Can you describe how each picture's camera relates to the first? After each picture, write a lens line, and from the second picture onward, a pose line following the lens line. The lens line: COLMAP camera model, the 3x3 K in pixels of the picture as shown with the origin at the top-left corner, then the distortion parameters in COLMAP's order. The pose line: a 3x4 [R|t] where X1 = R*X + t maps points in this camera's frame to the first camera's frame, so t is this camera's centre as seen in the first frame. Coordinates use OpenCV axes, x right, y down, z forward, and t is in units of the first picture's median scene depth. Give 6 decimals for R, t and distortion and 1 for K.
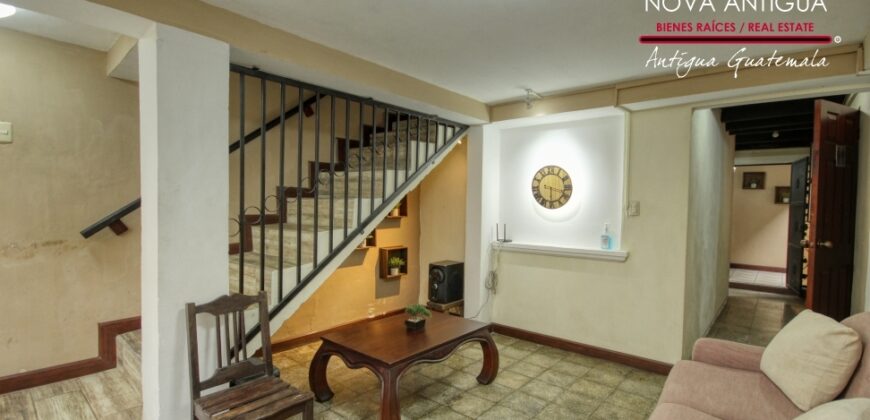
lens RADIAL K [[403.0, 0, 435.0], [0, 403.0, 210.0], [0, 0, 1]] dist [0.000356, 0.000076]
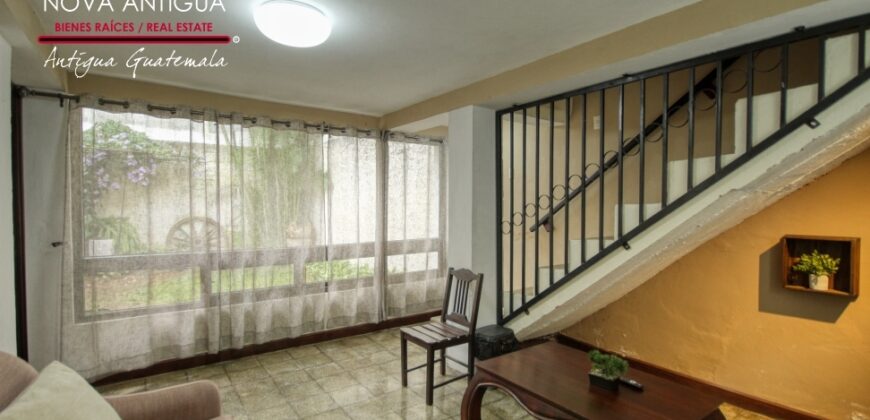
lens RADIAL K [[403.0, 0, 435.0], [0, 403.0, 210.0], [0, 0, 1]] dist [0.000356, 0.000076]
pose [[-0.240106, -0.011096, -0.970683, 0.623520], [-0.034757, 0.999392, -0.002827, -0.002101], [0.970124, 0.033059, -0.240346, 0.770437]]
